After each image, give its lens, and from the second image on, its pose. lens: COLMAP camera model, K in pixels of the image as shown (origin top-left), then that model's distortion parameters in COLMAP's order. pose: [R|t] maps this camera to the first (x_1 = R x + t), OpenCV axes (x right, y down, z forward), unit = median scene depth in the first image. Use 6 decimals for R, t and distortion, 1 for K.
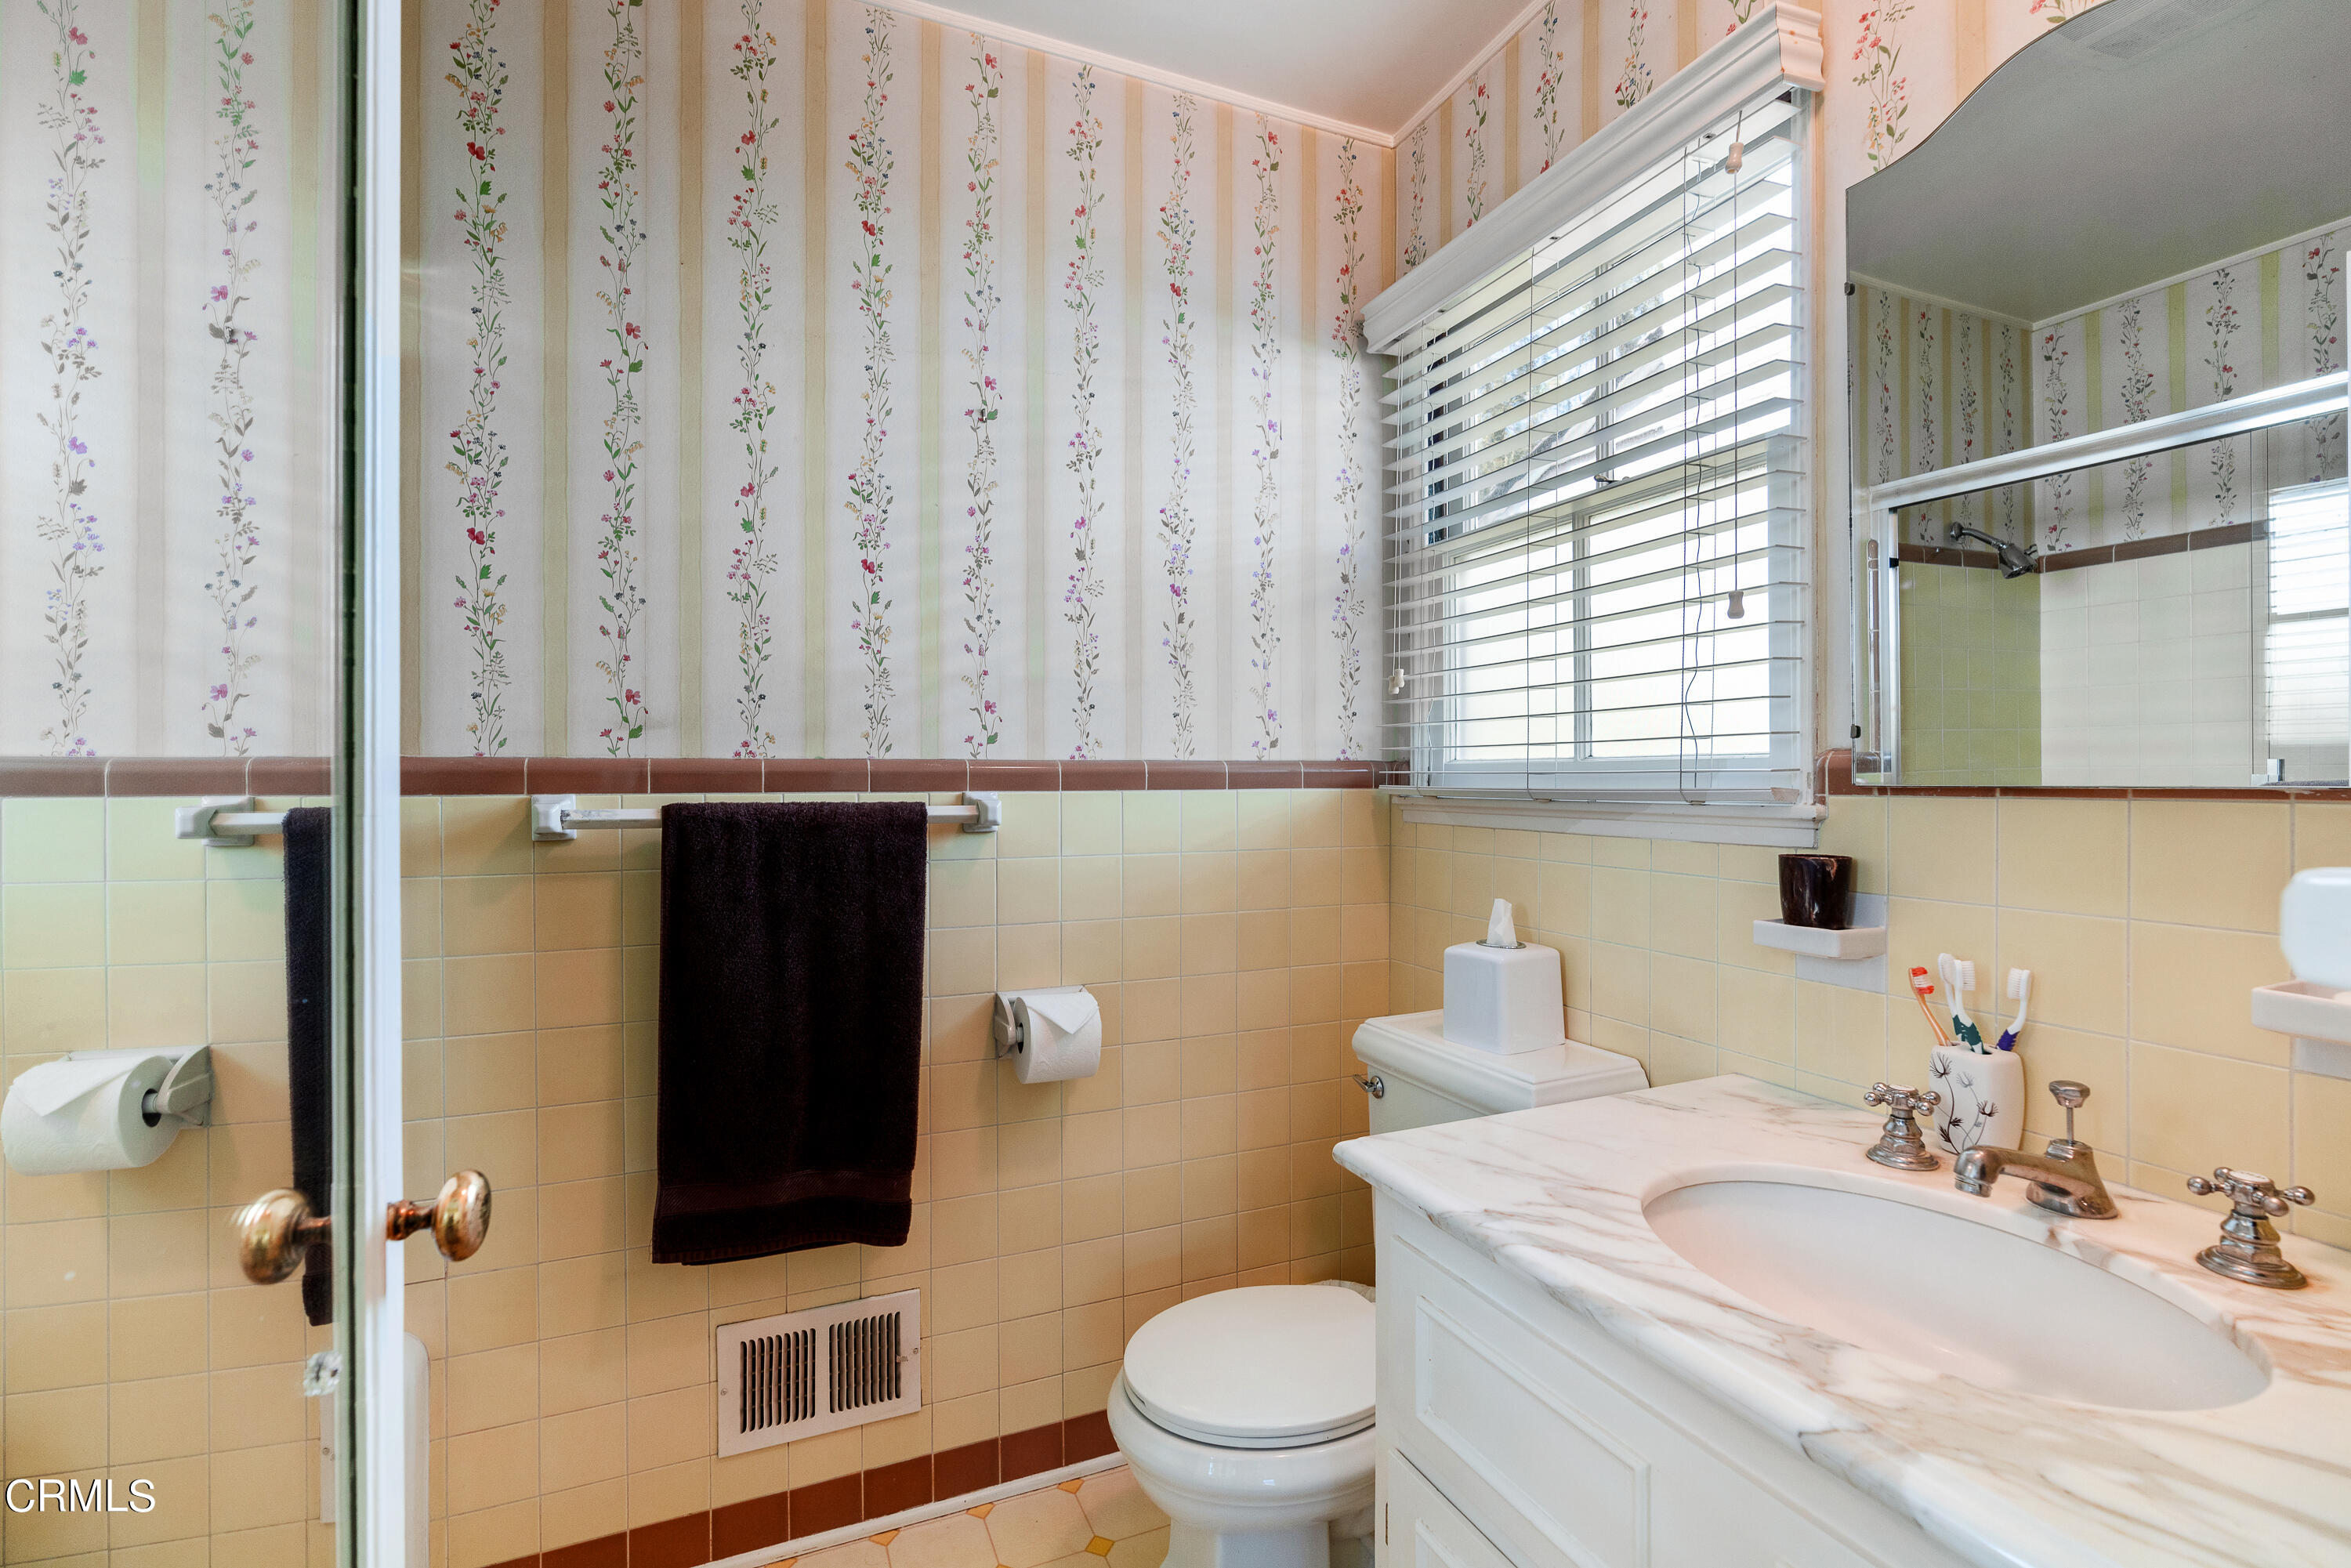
lens RADIAL K [[1074.7, 0, 1189.5], [0, 1074.7, 788.5], [0, 0, 1]] dist [-0.010498, 0.003643]
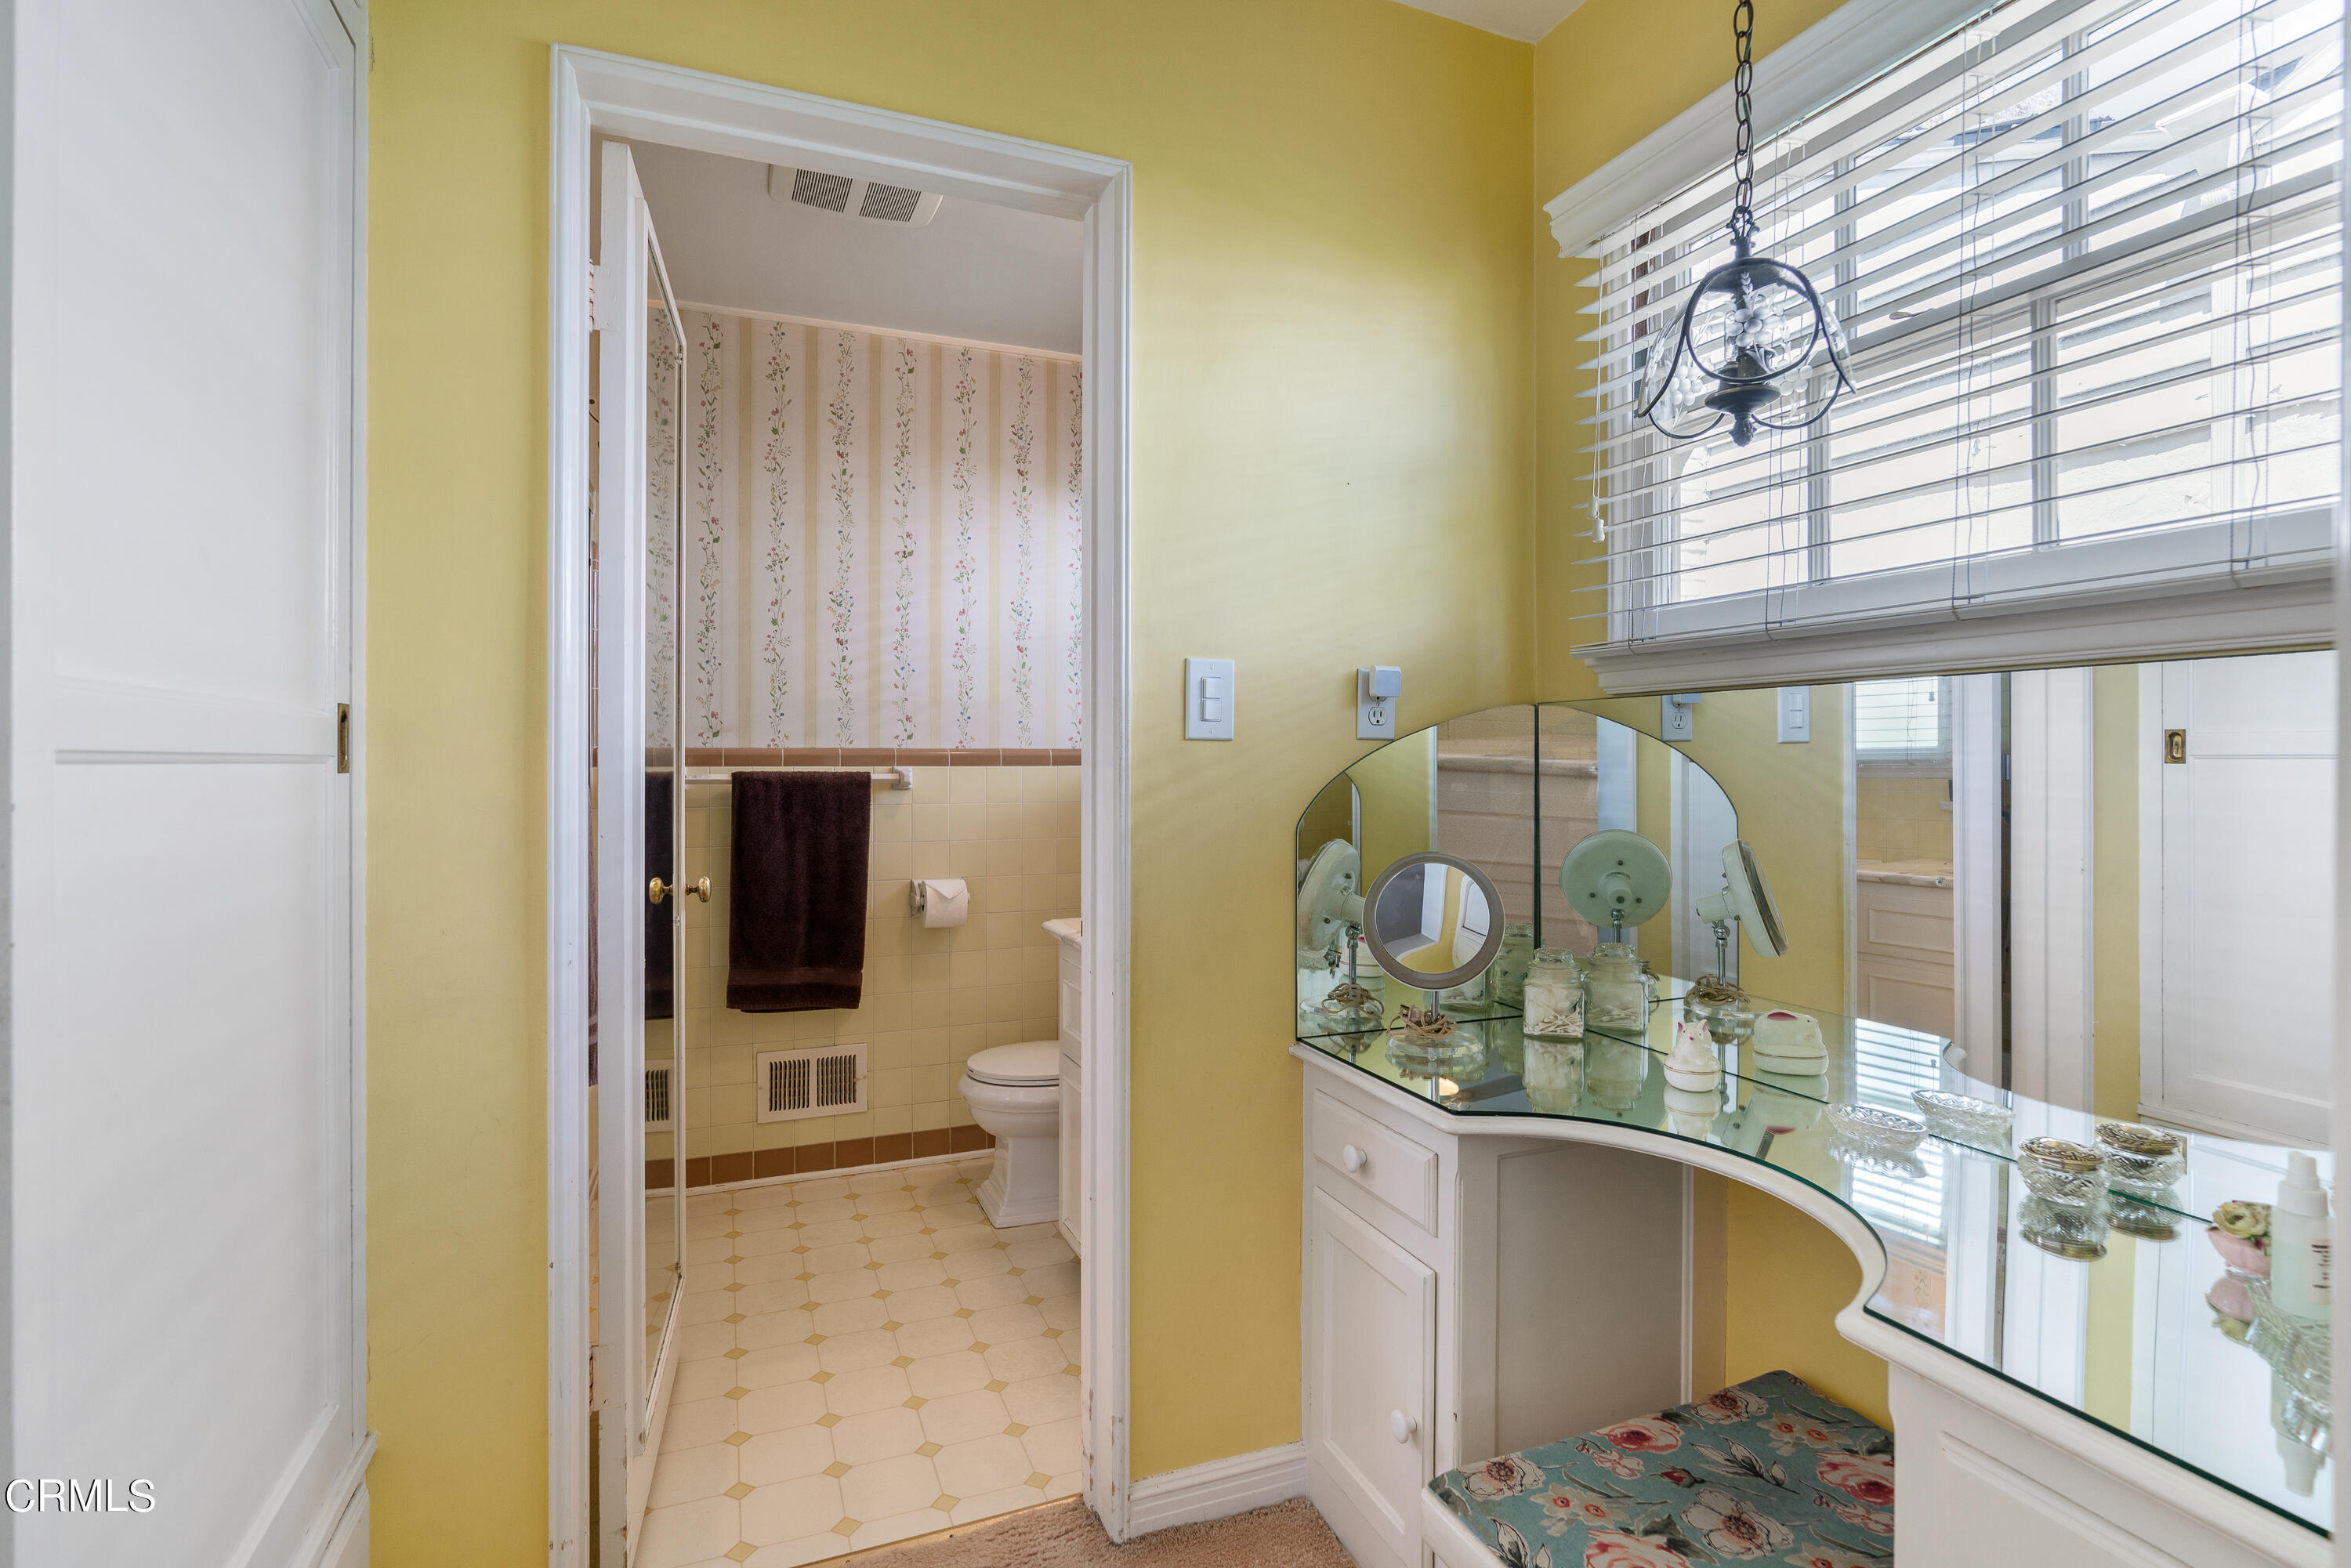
lens RADIAL K [[1096.5, 0, 1160.8], [0, 1096.5, 766.6], [0, 0, 1]] dist [-0.002840, -0.000211]
pose [[0.999695, 0.001898, -0.024630, 0.289174], [-0.001973, 0.999993, -0.003026, 0.008398], [0.024624, 0.003074, 0.999692, -0.838934]]
